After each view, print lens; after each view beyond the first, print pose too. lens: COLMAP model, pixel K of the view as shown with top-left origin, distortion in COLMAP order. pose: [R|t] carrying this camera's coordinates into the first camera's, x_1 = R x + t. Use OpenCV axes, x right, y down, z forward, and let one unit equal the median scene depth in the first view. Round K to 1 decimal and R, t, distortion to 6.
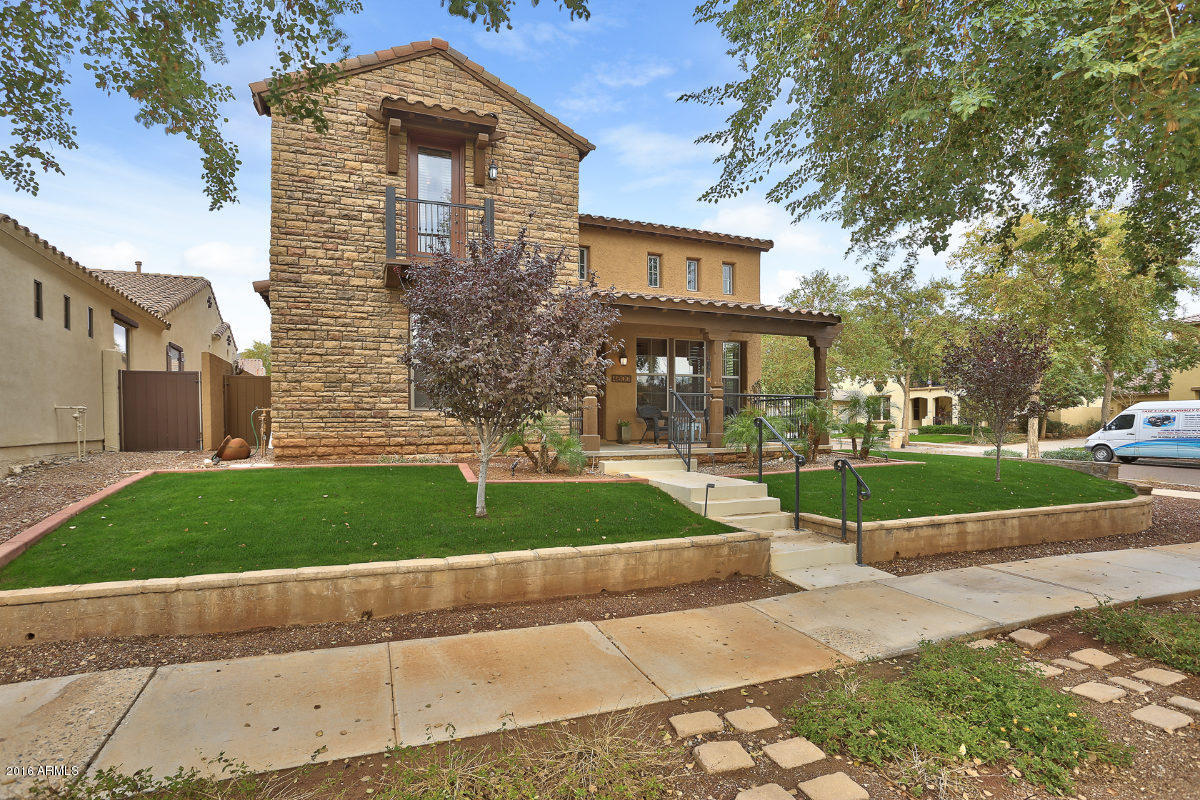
lens RADIAL K [[603.5, 0, 603.9], [0, 603.5, 400.5], [0, 0, 1]] dist [-0.066915, 0.032254]
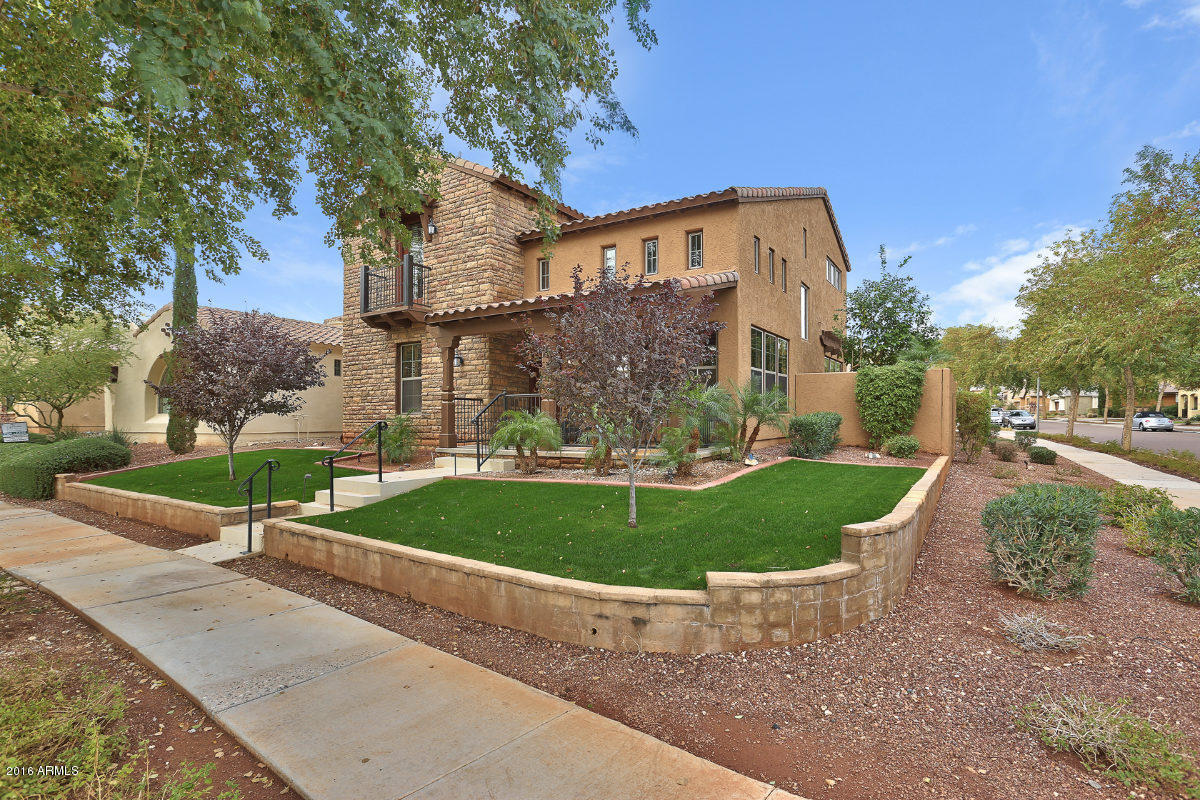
lens RADIAL K [[603.5, 0, 603.9], [0, 603.5, 400.5], [0, 0, 1]] dist [-0.066915, 0.032254]
pose [[0.567384, -0.020505, -0.823198, 1.412942], [0.036532, 0.999332, 0.000287, 0.003099], [0.822642, -0.030236, 0.567755, 0.731762]]
